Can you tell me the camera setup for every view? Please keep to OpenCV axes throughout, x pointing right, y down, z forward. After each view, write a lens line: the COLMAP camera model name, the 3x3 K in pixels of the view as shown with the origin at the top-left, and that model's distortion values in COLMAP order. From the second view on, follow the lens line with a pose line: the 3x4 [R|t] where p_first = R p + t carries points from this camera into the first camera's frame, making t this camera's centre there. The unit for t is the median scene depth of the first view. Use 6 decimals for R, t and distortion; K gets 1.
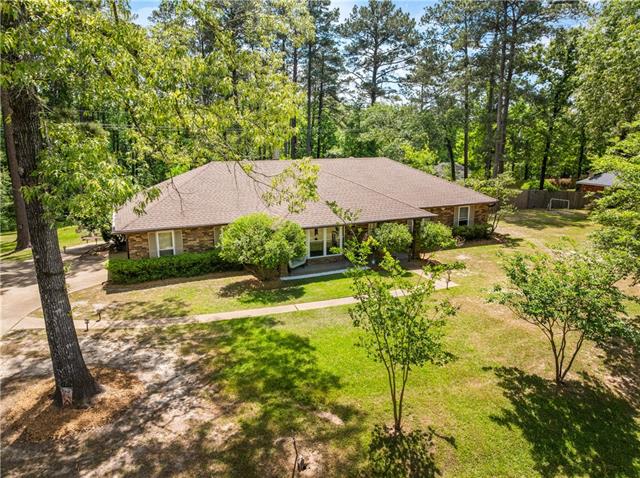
lens RADIAL K [[452.4, 0, 322.2], [0, 452.4, 239.0], [0, 0, 1]] dist [-0.046547, -0.001341]
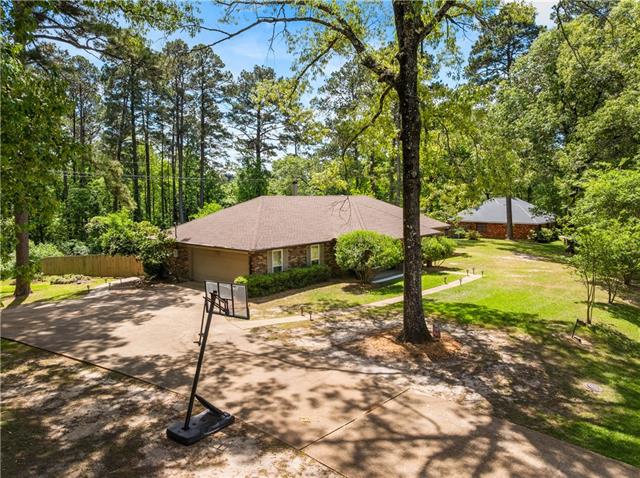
lens RADIAL K [[452.4, 0, 322.2], [0, 452.4, 239.0], [0, 0, 1]] dist [-0.046547, -0.001341]
pose [[0.903413, -0.038602, 0.427030, -0.707564], [0.092784, 0.989941, -0.106804, 0.085555], [-0.418612, 0.136110, 0.897908, -0.076426]]
